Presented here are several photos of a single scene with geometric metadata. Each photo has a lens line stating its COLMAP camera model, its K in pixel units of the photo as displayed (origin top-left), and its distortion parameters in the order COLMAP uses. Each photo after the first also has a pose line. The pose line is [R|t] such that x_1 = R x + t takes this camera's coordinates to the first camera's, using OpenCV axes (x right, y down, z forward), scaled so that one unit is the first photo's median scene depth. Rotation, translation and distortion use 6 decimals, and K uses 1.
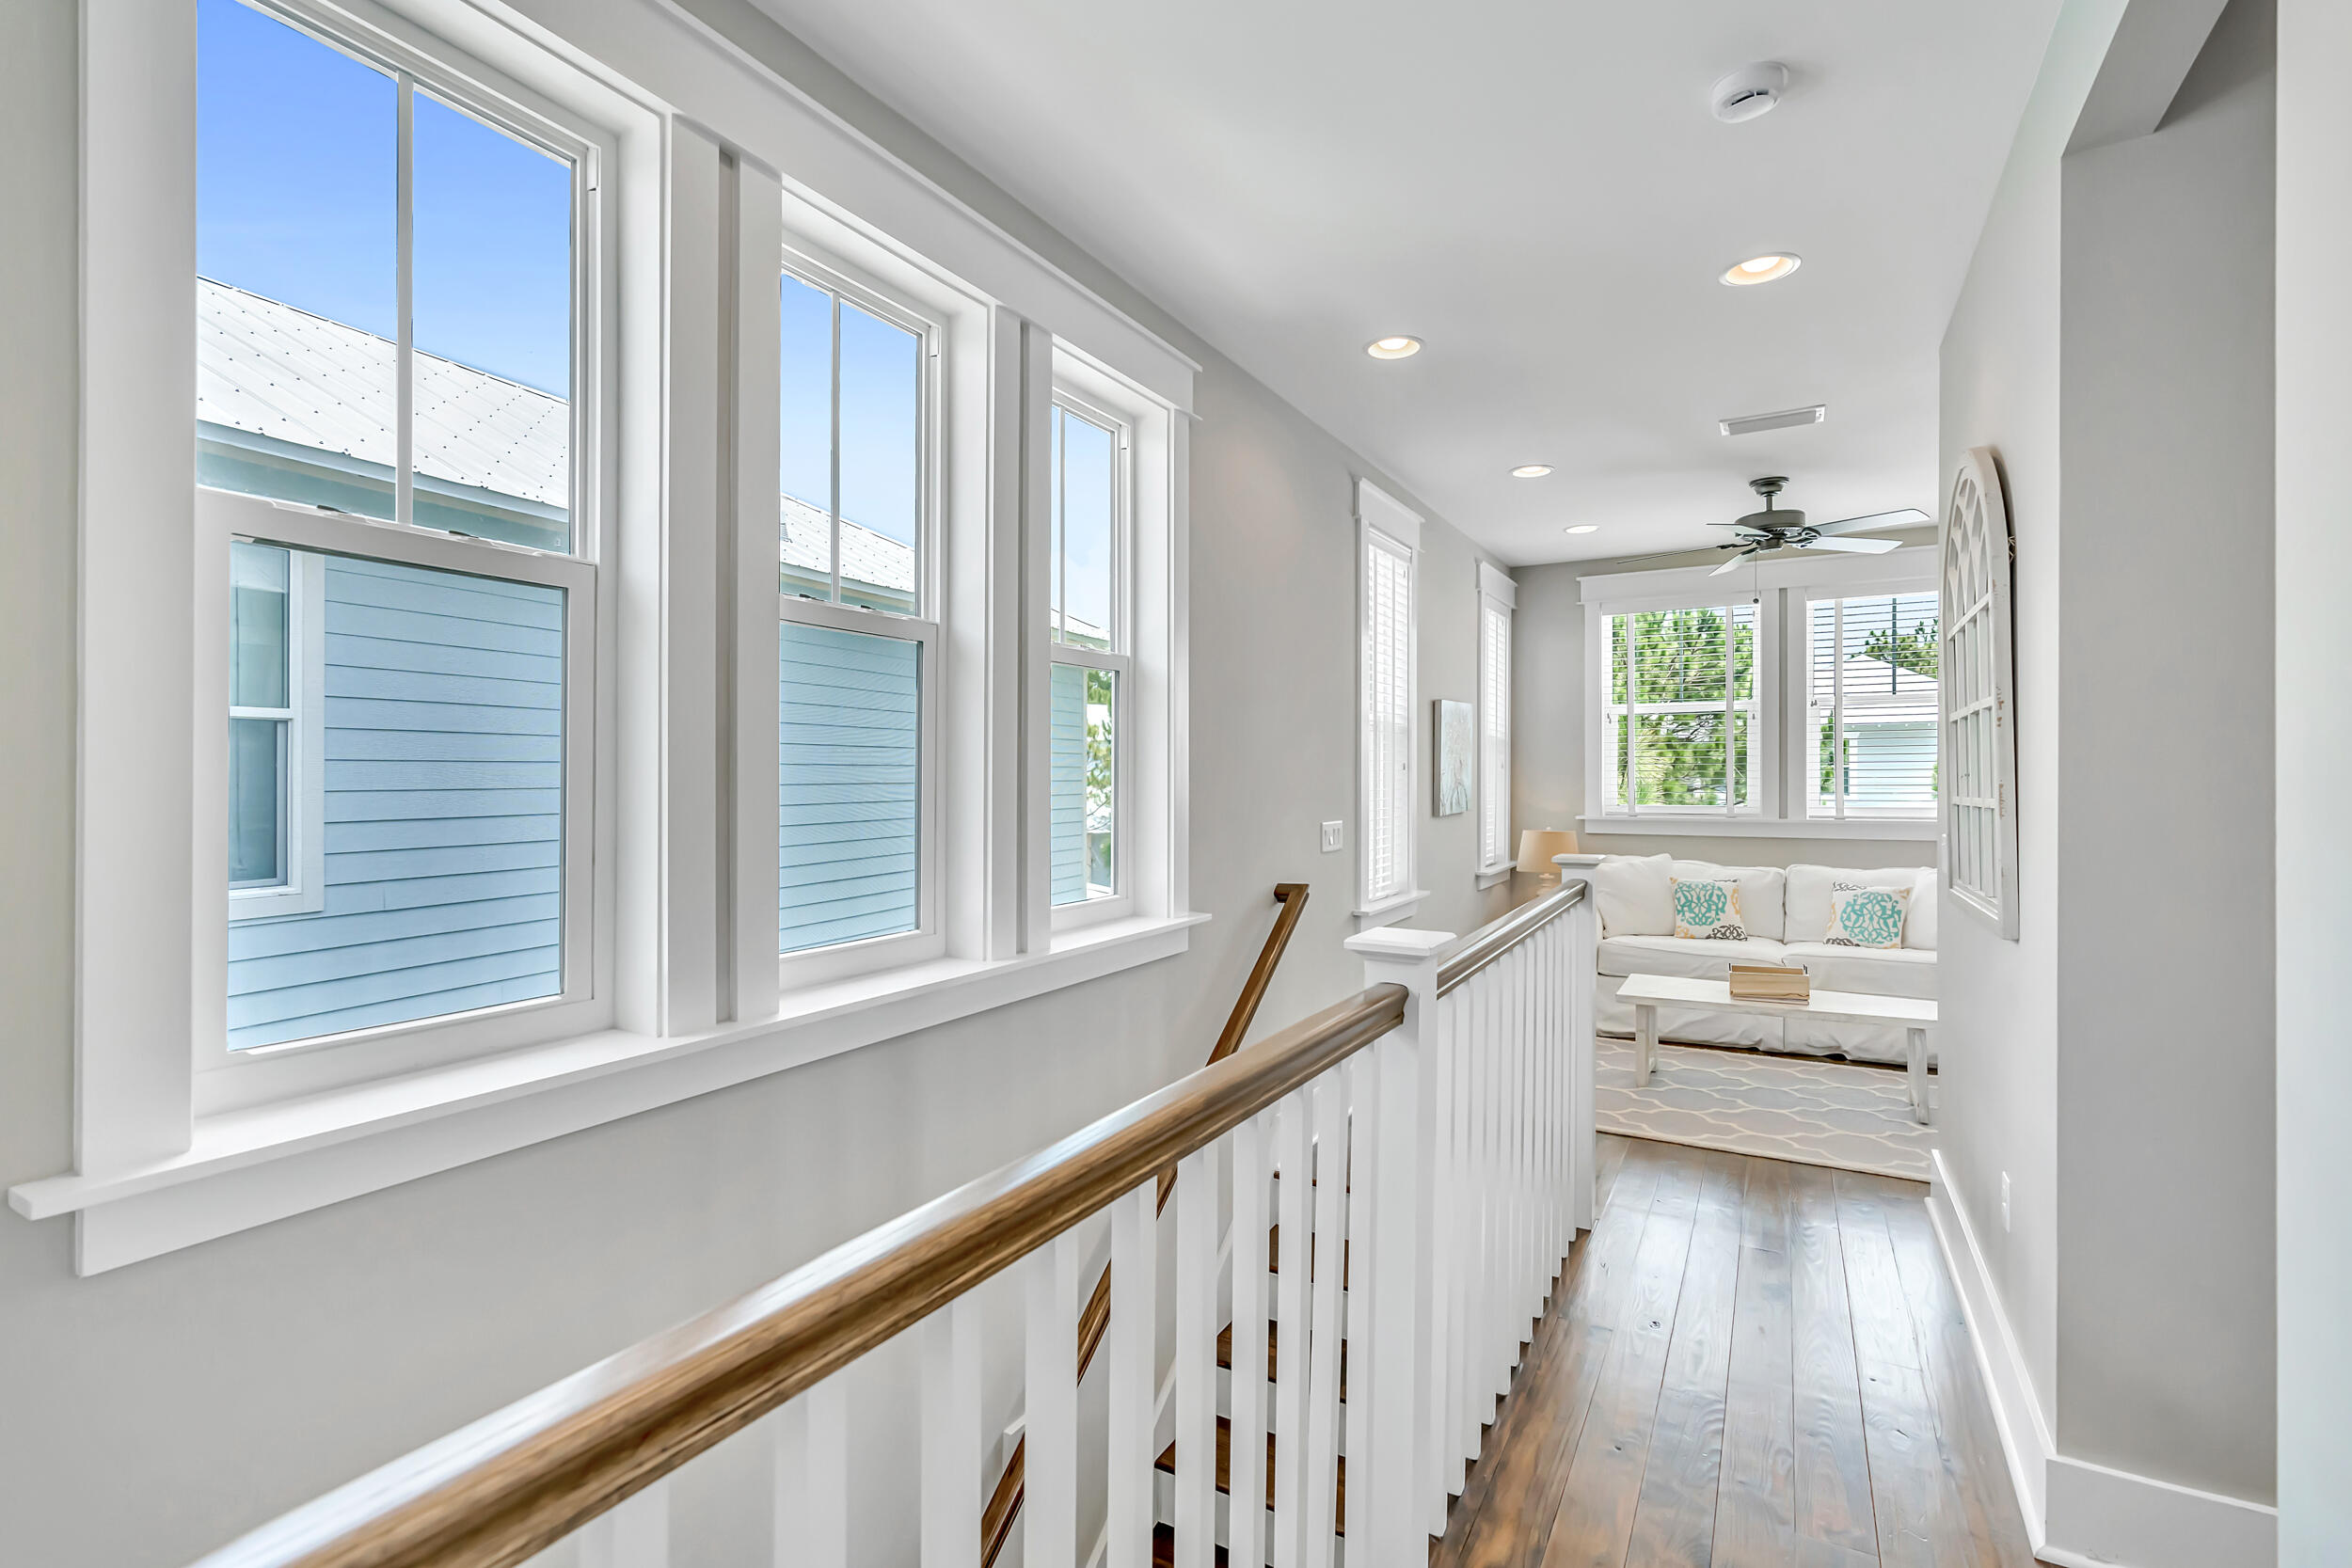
lens RADIAL K [[1052.8, 0, 1188.3], [0, 1052.8, 770.7], [0, 0, 1]] dist [-0.001202, 0.000067]
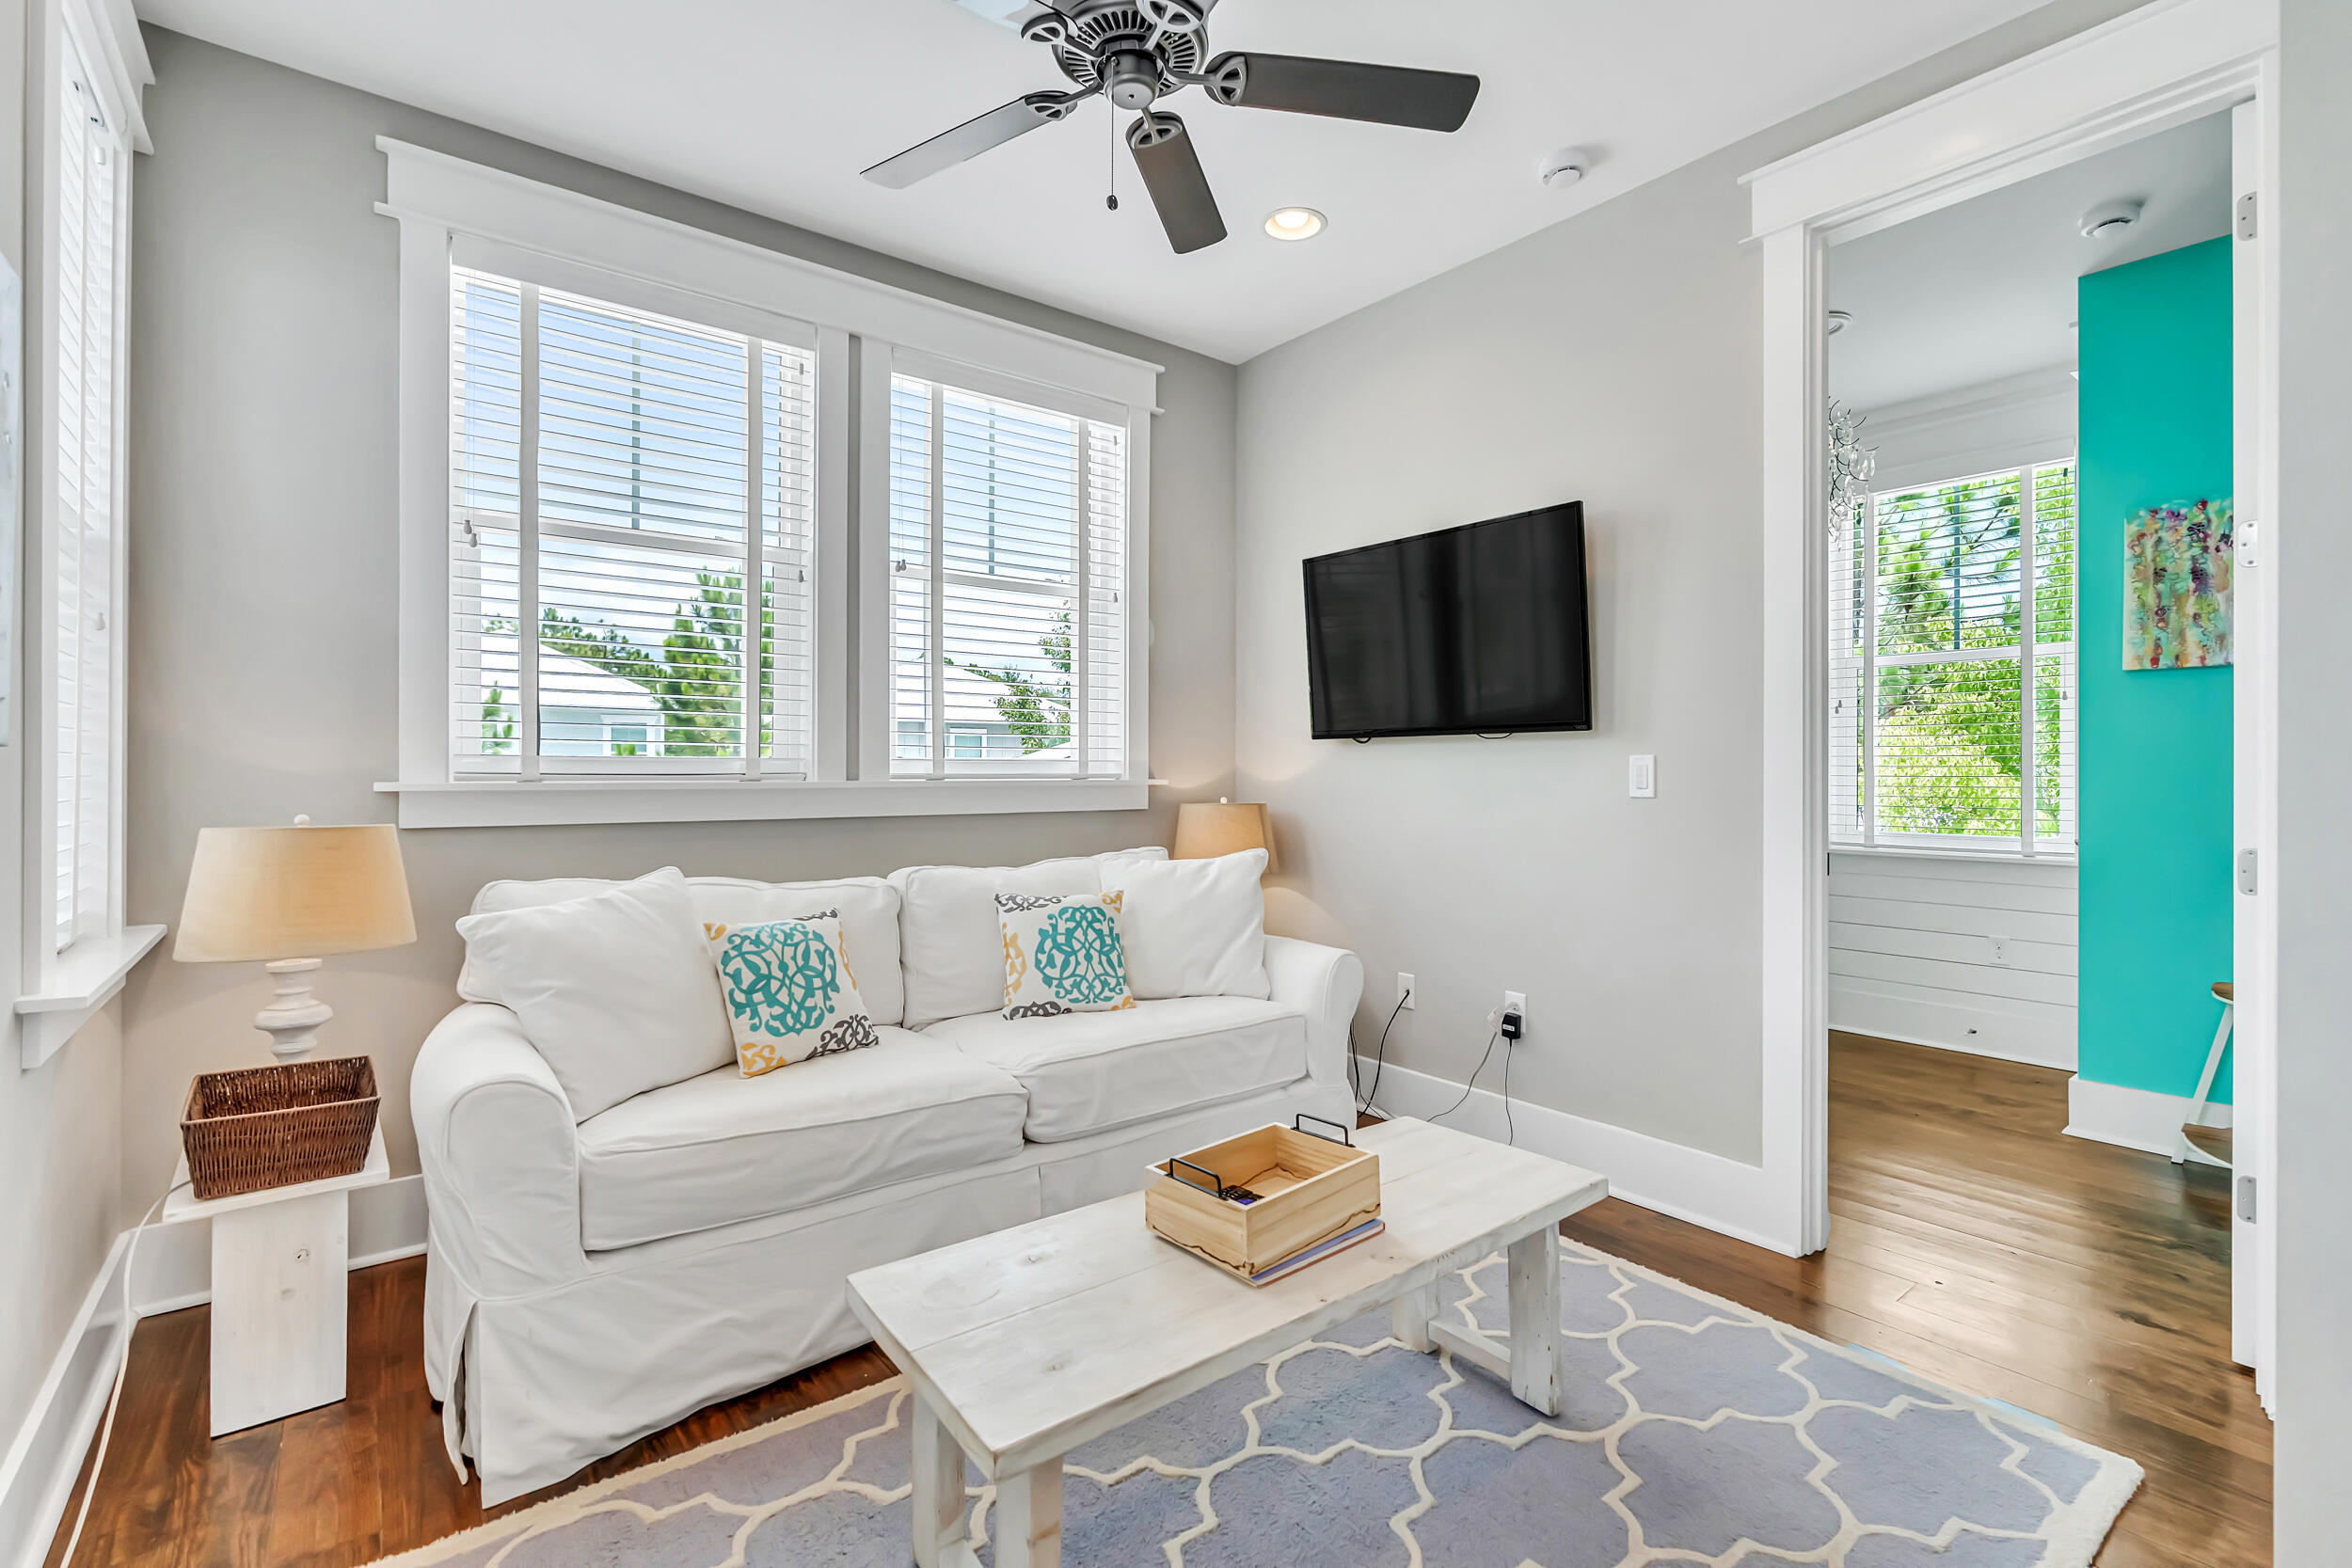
lens RADIAL K [[1052.8, 0, 1188.3], [0, 1052.8, 770.7], [0, 0, 1]] dist [-0.001202, 0.000067]
pose [[0.373377, 0.006119, 0.927660, 0.157336], [-0.007683, 0.999964, -0.003504, 0.043789], [-0.927648, -0.005819, 0.373410, 0.697575]]
